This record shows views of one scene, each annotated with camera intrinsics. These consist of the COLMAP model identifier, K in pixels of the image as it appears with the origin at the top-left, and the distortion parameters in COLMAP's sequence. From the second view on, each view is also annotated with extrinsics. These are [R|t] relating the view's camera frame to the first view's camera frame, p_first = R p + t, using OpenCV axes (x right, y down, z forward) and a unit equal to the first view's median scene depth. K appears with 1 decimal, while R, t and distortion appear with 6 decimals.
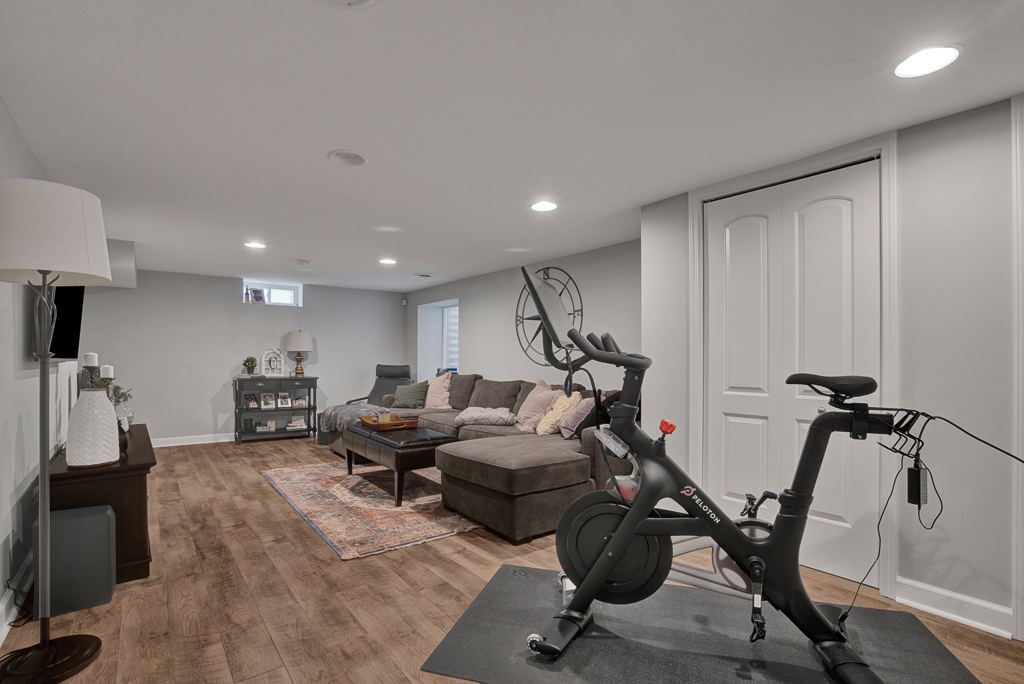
lens RADIAL K [[499.5, 0, 510.3], [0, 499.5, 351.4], [0, 0, 1]] dist [-0.042993, 0.014501]
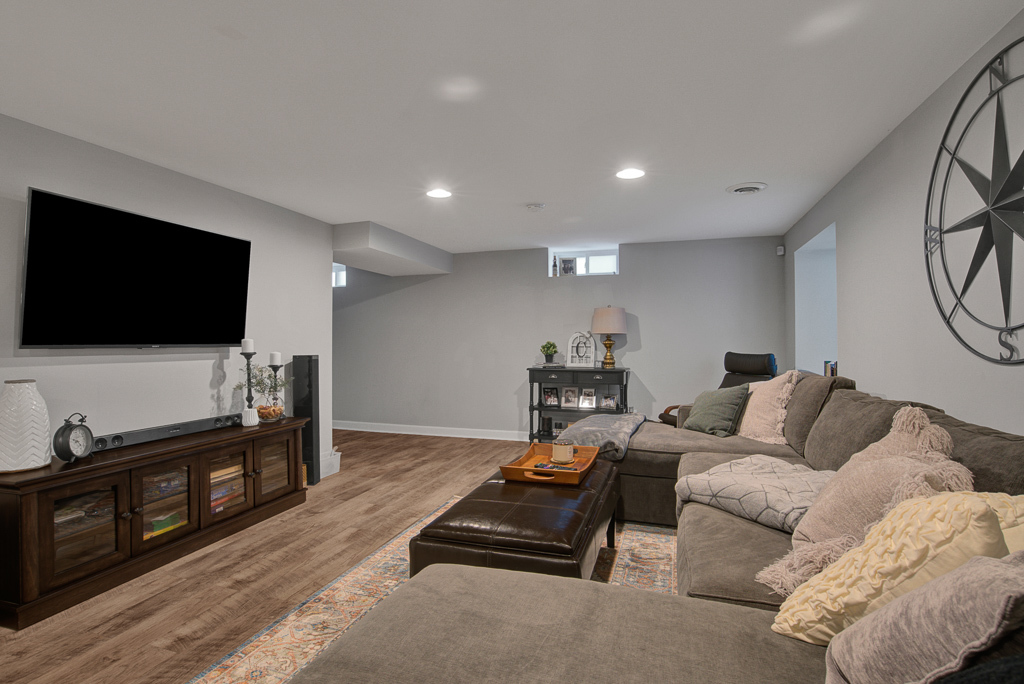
lens RADIAL K [[499.5, 0, 534.6], [0, 499.5, 332.5], [0, 0, 1]] dist [-0.042993, 0.014501]
pose [[0.563538, -0.021447, -0.825812, 0.141517], [0.013061, 0.999769, -0.017052, 0.009695], [0.825987, -0.001176, 0.563688, 0.520645]]
